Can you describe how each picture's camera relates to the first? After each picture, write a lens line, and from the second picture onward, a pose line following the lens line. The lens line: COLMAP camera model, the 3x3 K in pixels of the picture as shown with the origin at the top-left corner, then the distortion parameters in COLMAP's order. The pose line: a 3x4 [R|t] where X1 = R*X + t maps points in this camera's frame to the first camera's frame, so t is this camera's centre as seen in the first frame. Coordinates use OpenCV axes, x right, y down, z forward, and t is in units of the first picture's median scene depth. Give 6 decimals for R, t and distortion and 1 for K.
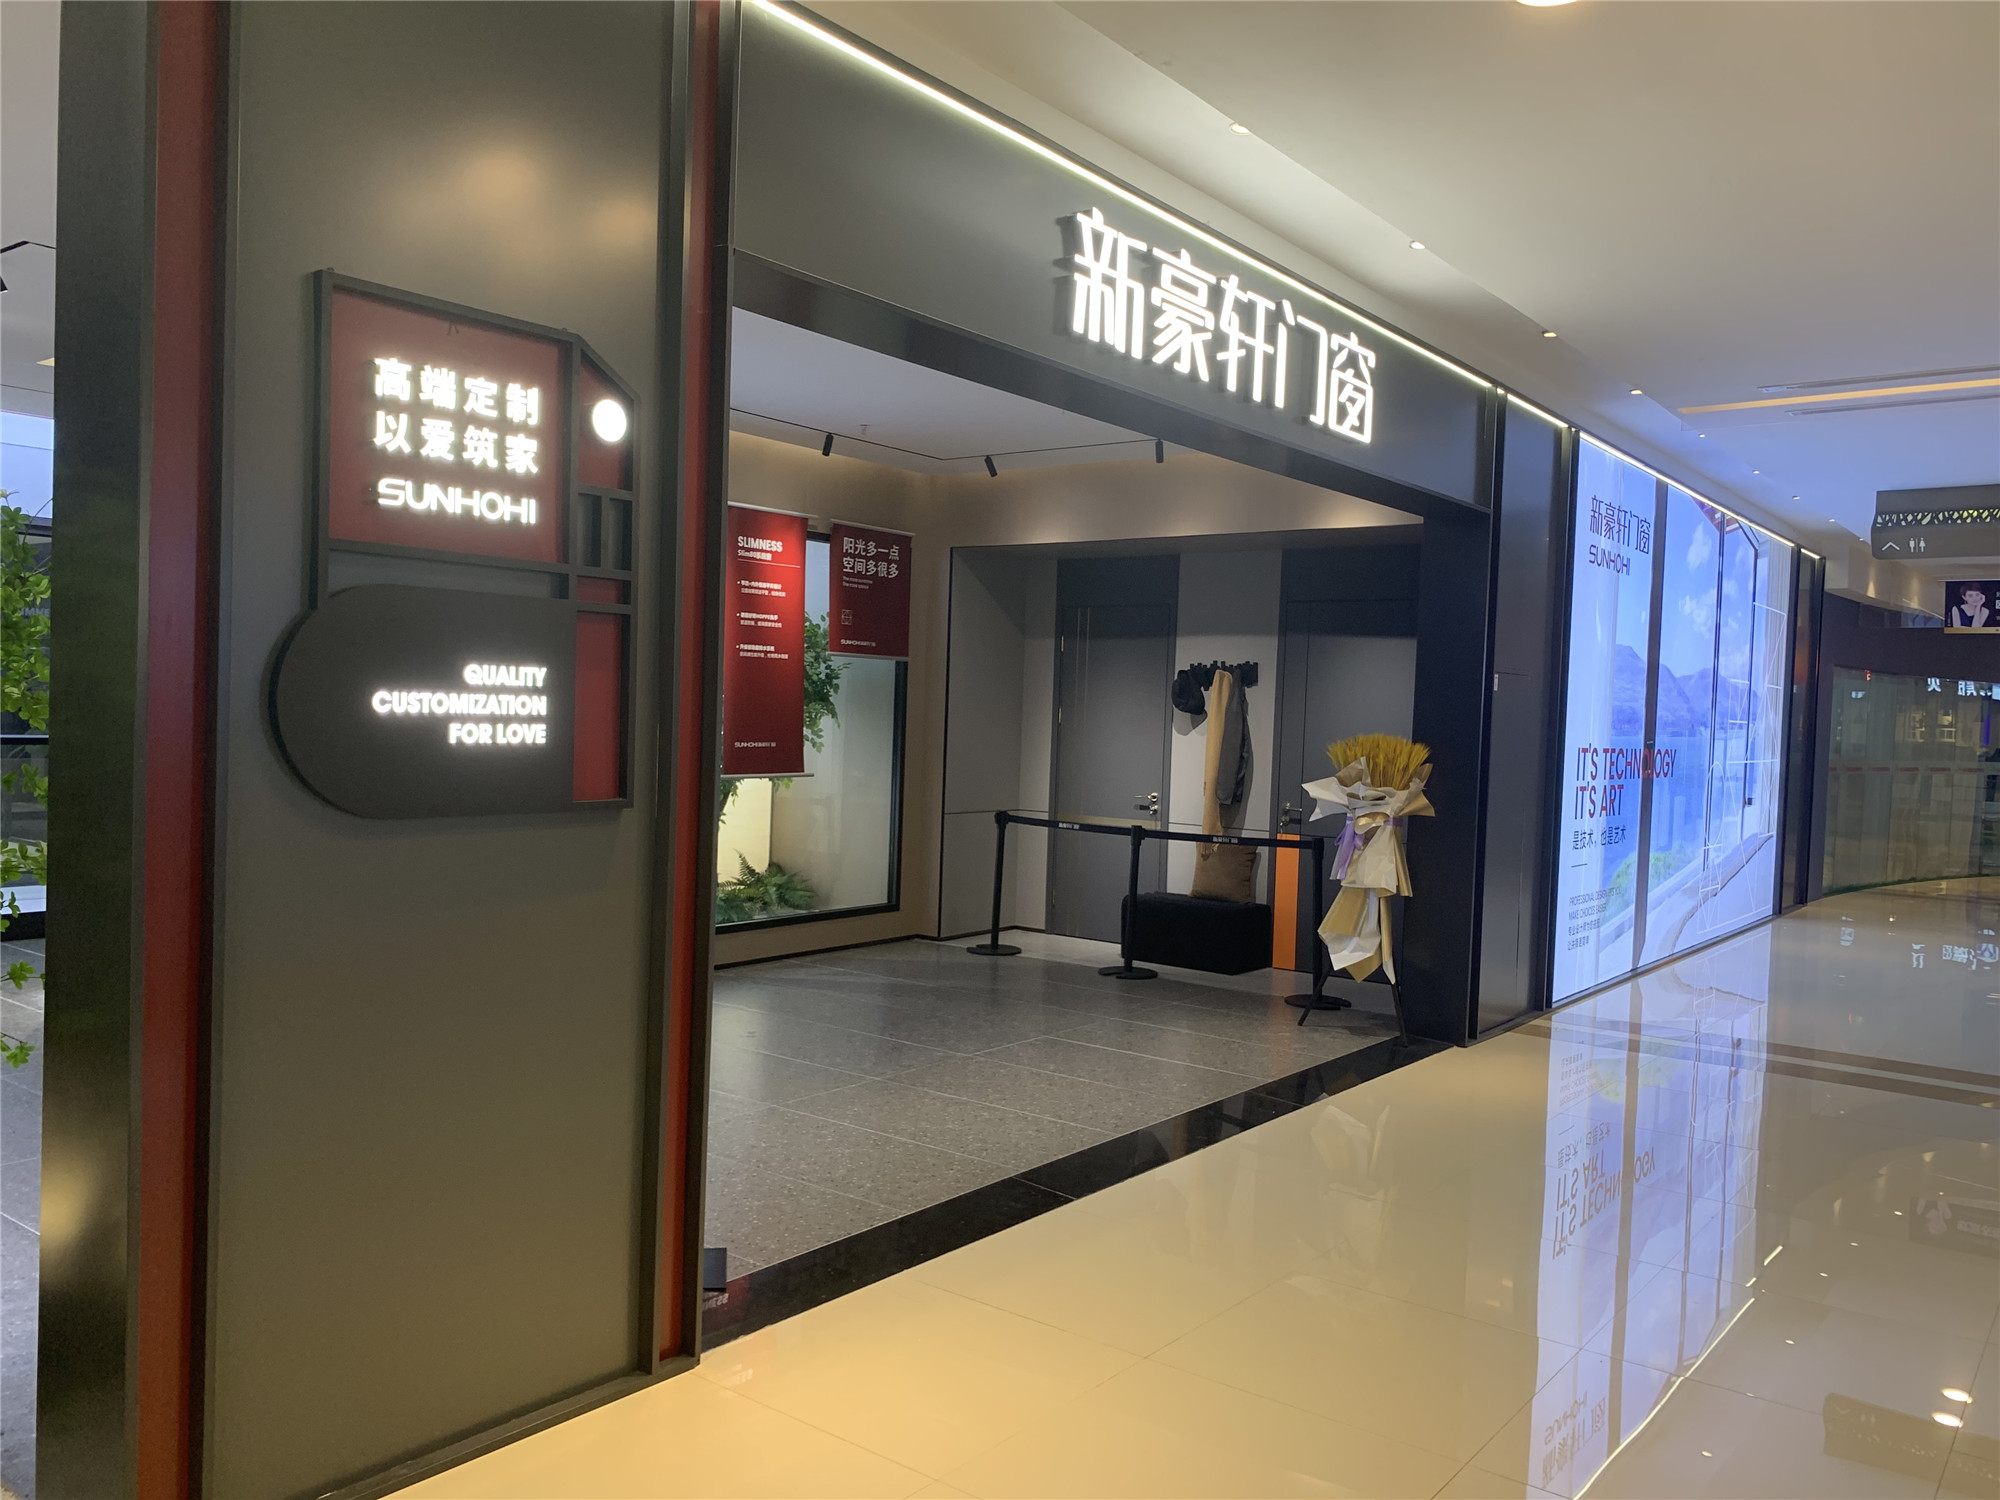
lens RADIAL K [[1518.1, 0, 994.3], [0, 1518.1, 750.8], [0, 0, 1]] dist [-0.001064, 0.000111]
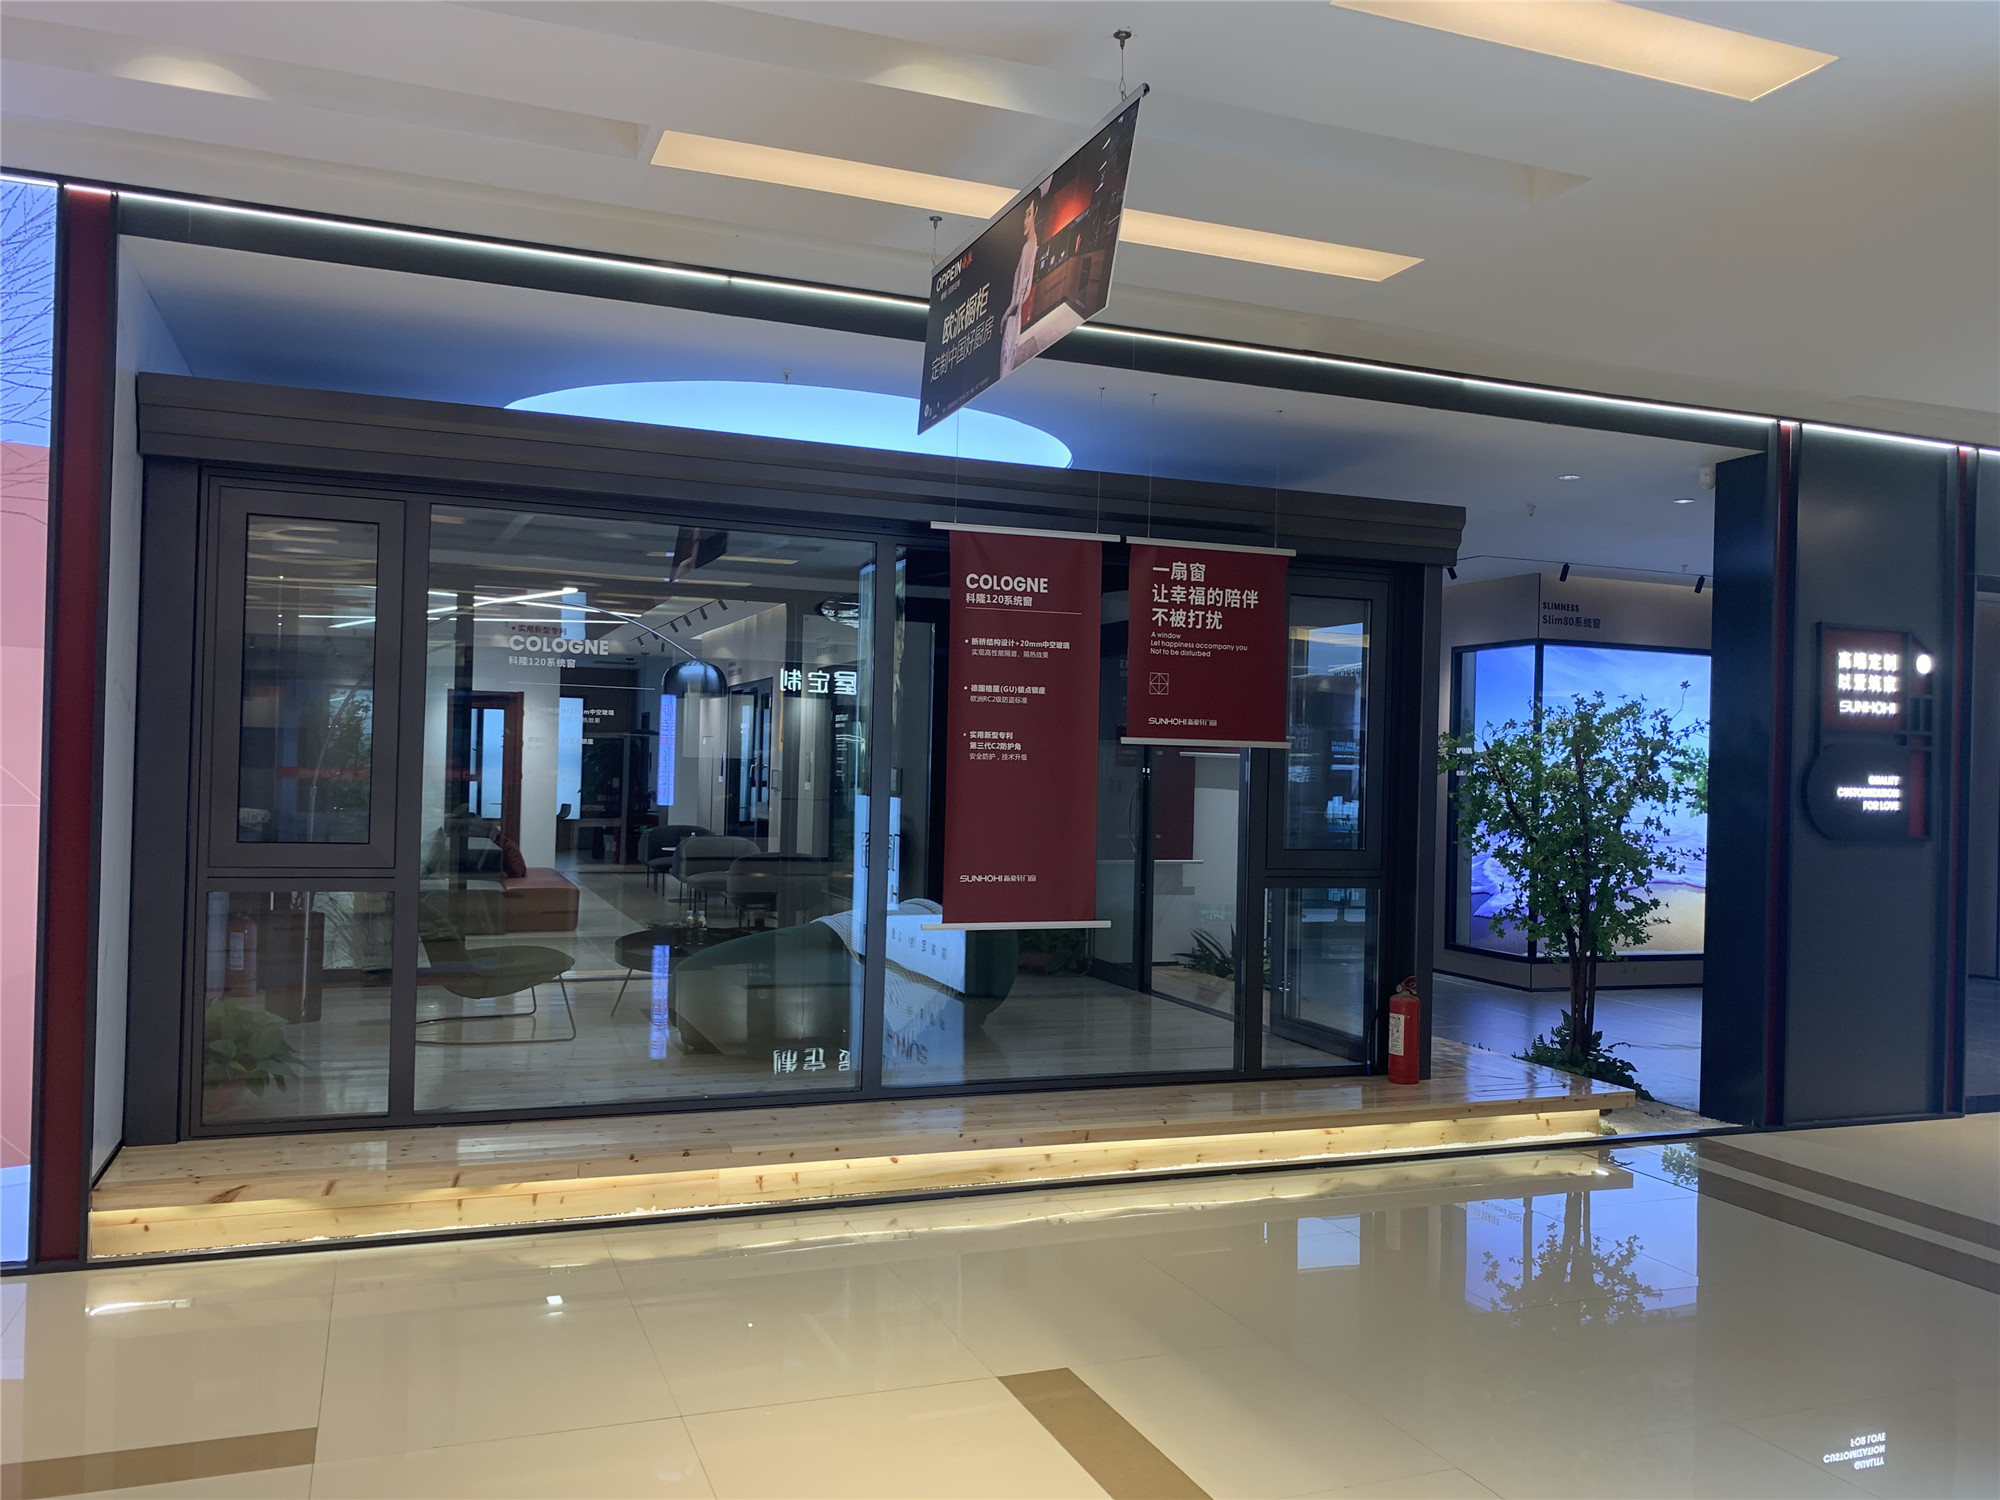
lens RADIAL K [[1563.1, 0, 1000.0], [0, 1563.1, 750.0], [0, 0, 1]] dist [0.217178, -0.295420]
pose [[0.861809, -0.014700, -0.507019, -0.222643], [-0.013978, 0.998512, -0.052709, 0.051262], [0.507040, 0.052512, 0.860322, -1.751552]]
